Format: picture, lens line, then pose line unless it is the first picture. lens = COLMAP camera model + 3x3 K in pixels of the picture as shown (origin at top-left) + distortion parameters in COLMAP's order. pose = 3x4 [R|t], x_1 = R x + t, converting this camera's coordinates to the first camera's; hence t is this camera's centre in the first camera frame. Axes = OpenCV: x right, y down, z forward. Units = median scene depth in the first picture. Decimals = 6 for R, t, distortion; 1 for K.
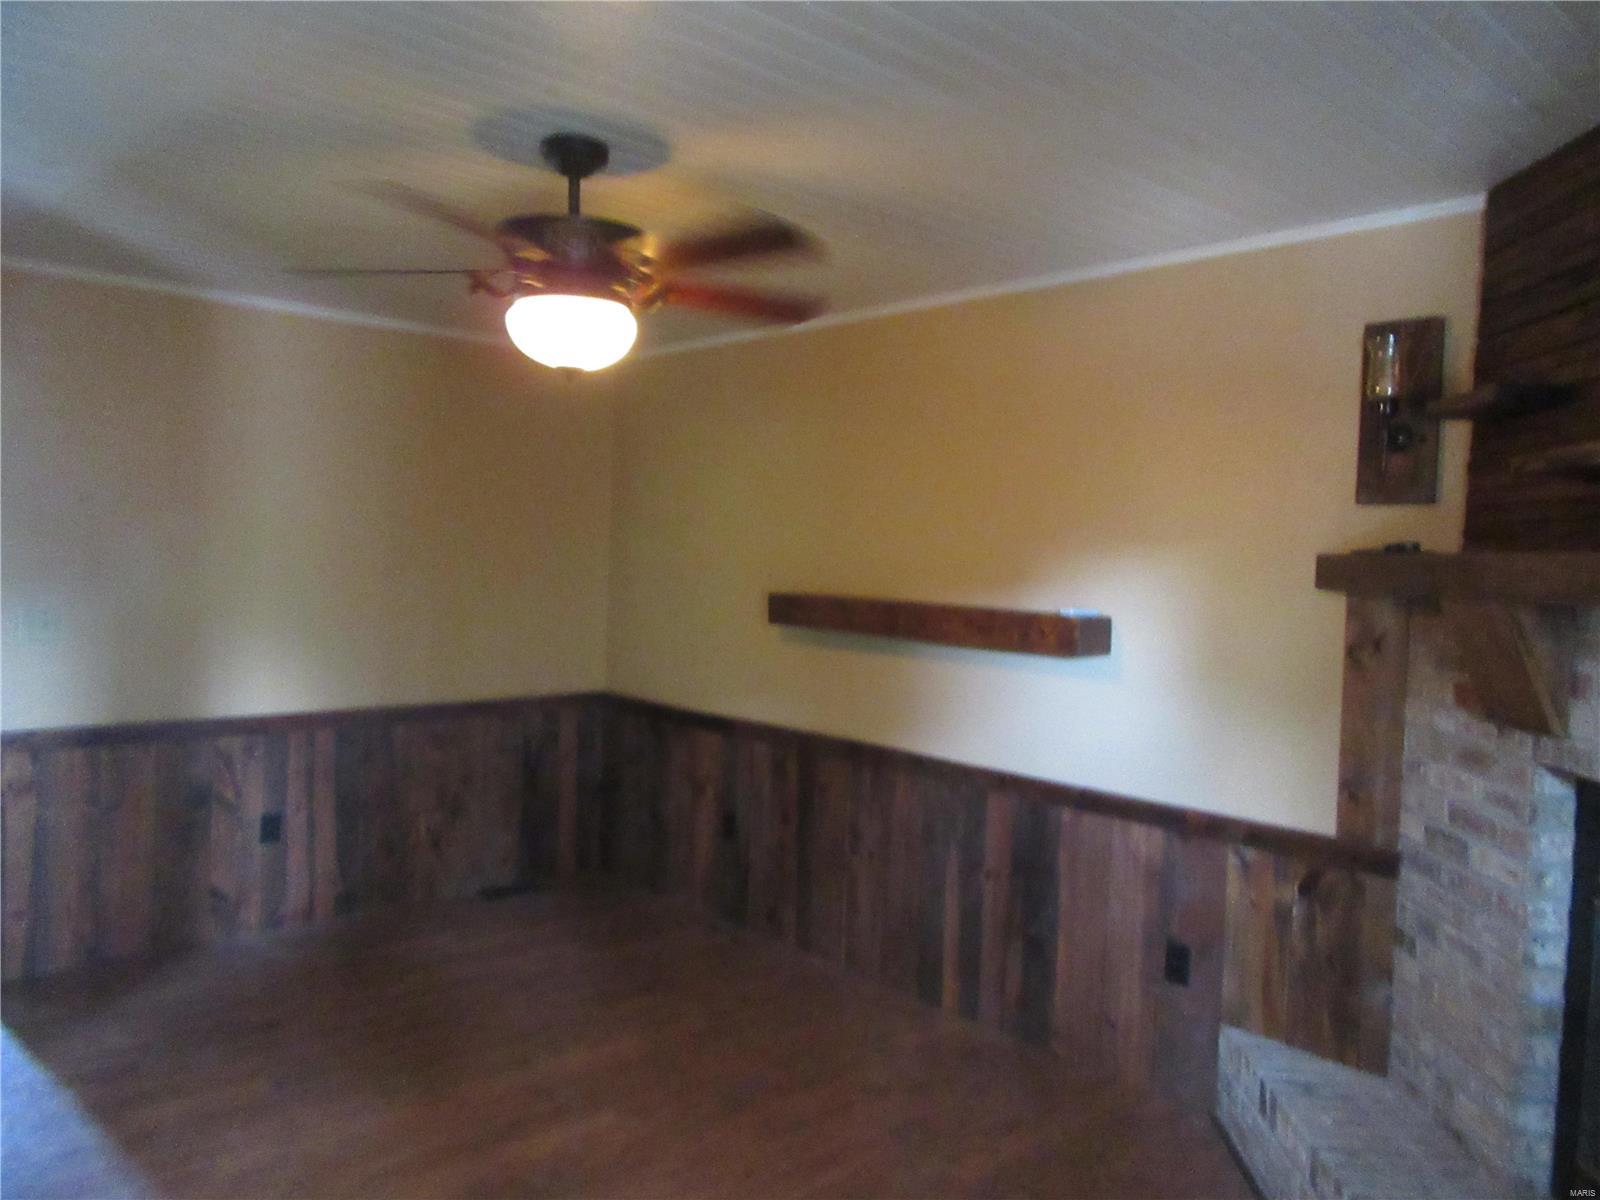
lens RADIAL K [[1187.7, 0, 802.6], [0, 1187.7, 597.5], [0, 0, 1]] dist [-0.001552, 0.002607]
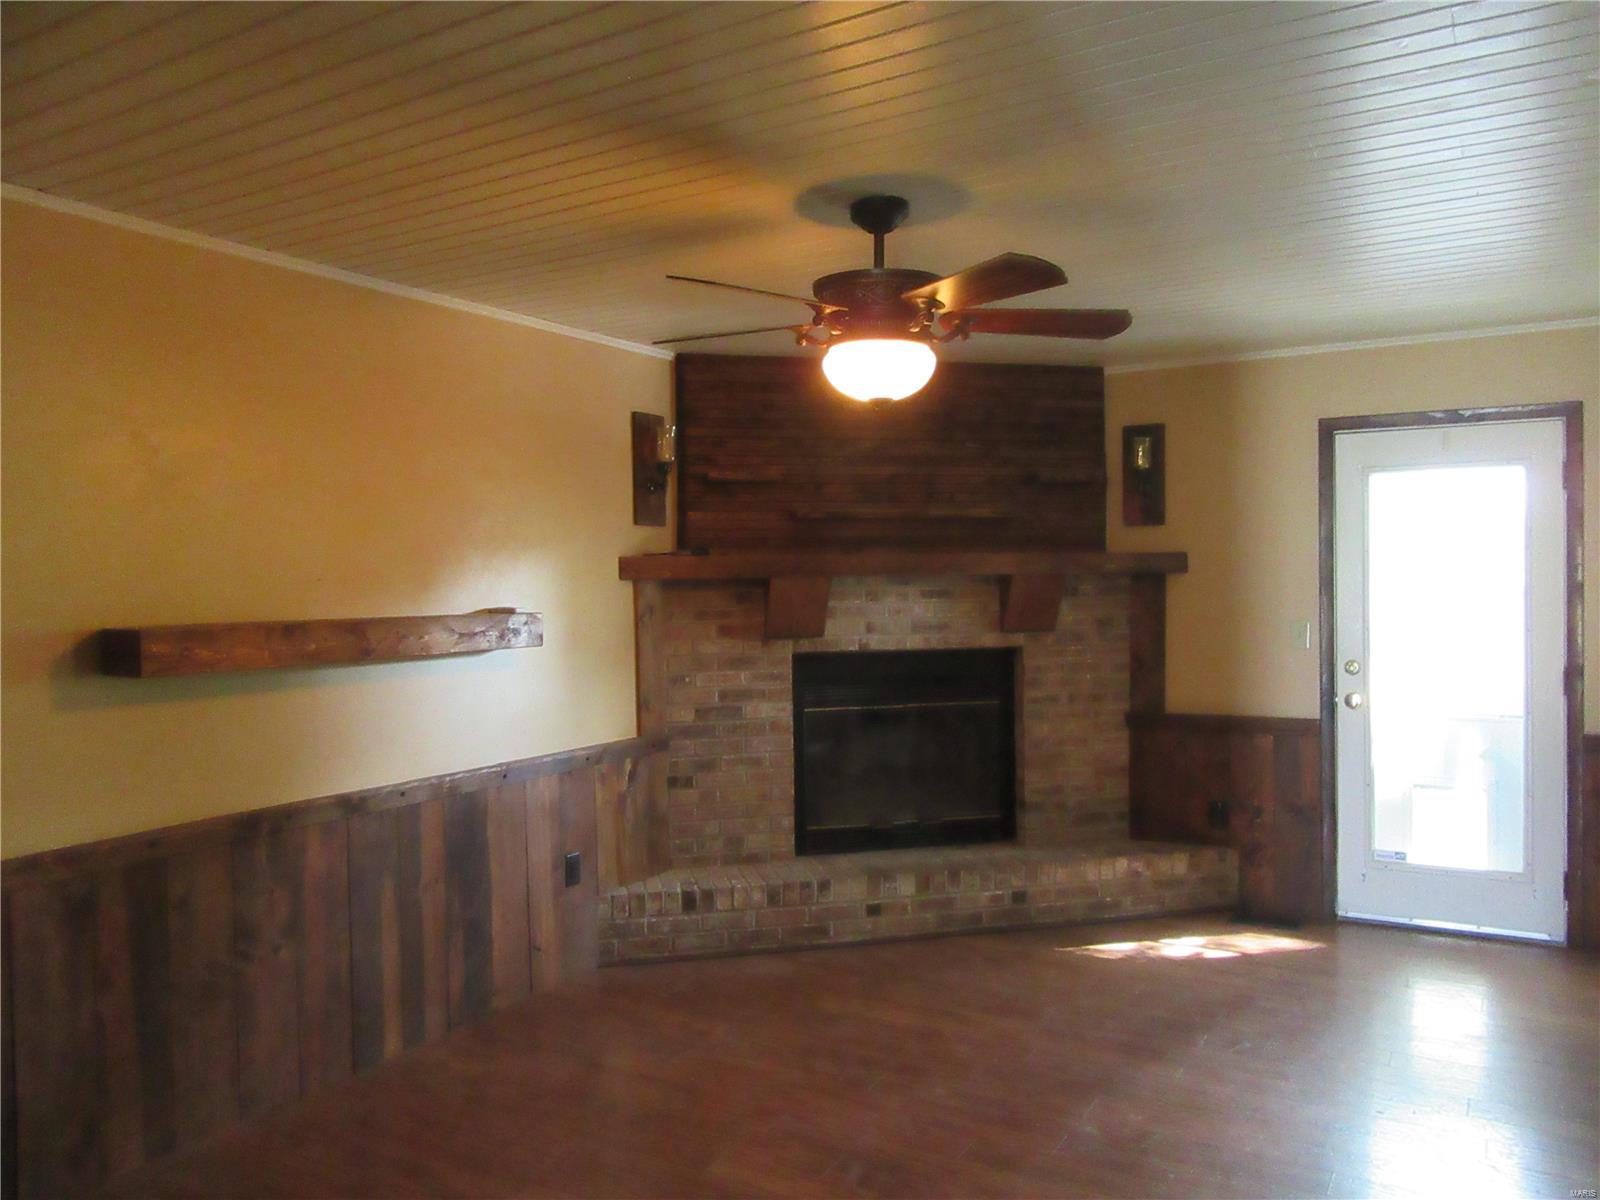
lens RADIAL K [[1187.7, 0, 802.6], [0, 1187.7, 597.5], [0, 0, 1]] dist [-0.001552, 0.002607]
pose [[-0.282730, -0.050698, 0.957859, -1.027518], [0.037495, 0.997255, 0.063850, -0.068408], [-0.958467, 0.053967, -0.280052, 1.140844]]
